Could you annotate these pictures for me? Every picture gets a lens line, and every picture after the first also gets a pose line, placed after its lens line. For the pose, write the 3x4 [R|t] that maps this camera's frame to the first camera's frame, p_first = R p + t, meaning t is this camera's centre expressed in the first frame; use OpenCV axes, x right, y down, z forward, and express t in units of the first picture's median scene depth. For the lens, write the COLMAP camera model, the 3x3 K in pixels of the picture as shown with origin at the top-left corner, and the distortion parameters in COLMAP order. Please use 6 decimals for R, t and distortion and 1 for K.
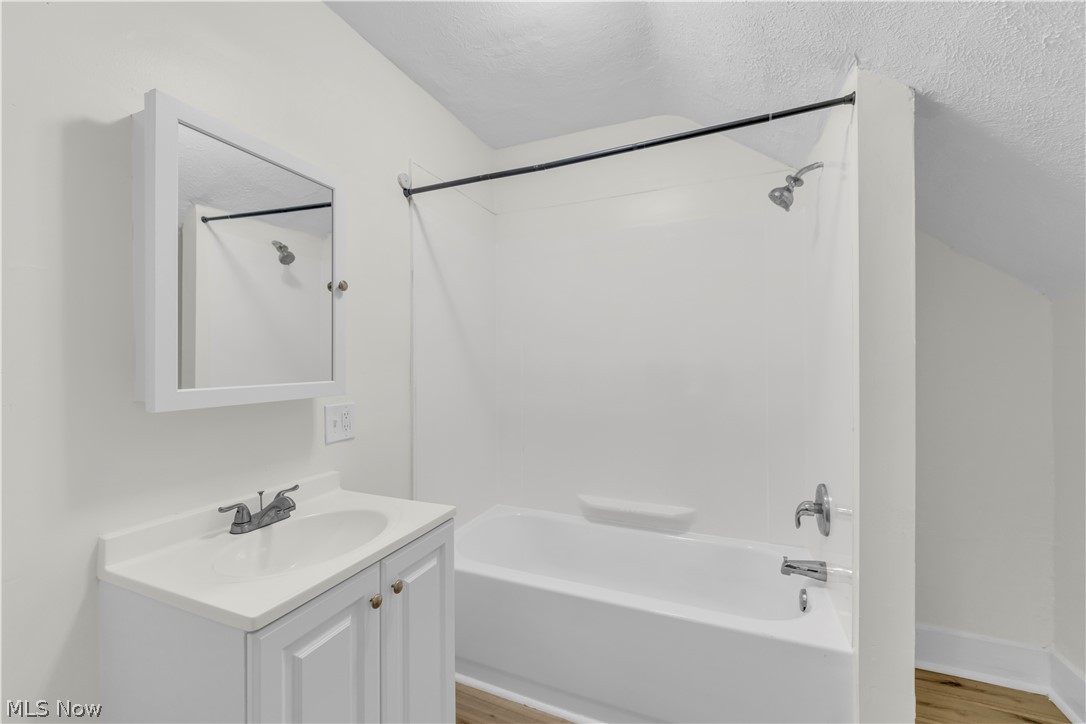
lens RADIAL K [[457.8, 0, 539.7], [0, 457.8, 356.9], [0, 0, 1]] dist [0.003905, -0.000698]
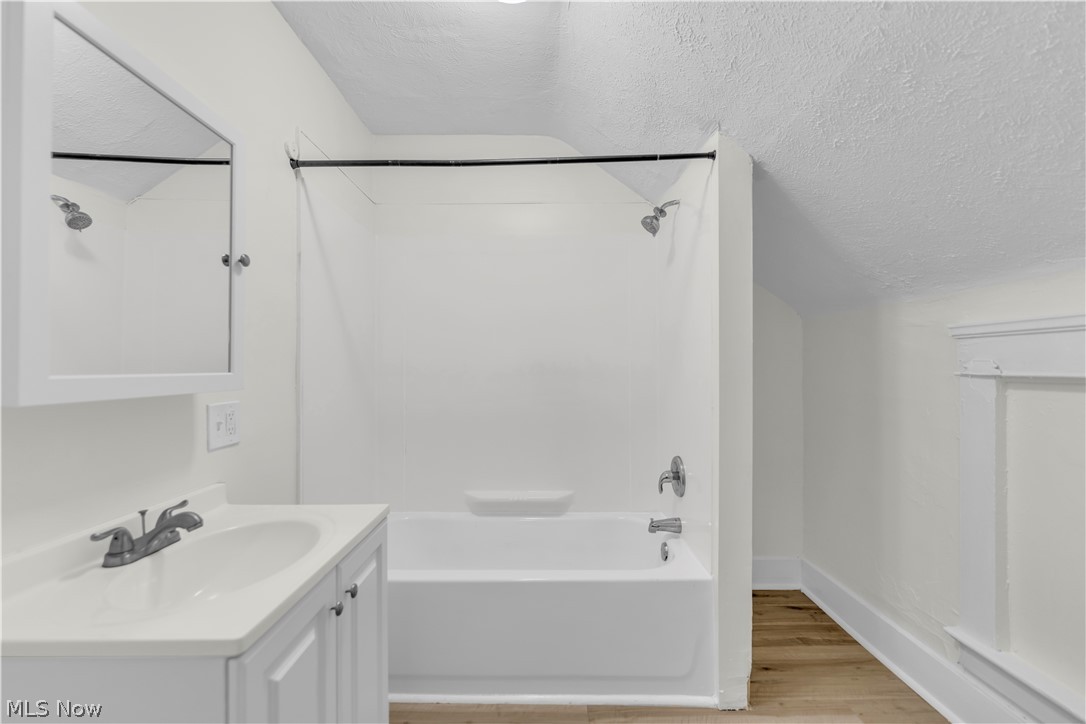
lens RADIAL K [[457.8, 0, 539.5], [0, 457.8, 366.3], [0, 0, 1]] dist [0.003905, -0.000698]
pose [[0.914451, 0.003807, 0.404679, -0.251945], [-0.002361, 0.999989, -0.004072, 0.039033], [-0.404690, 0.002768, 0.914450, 0.004120]]
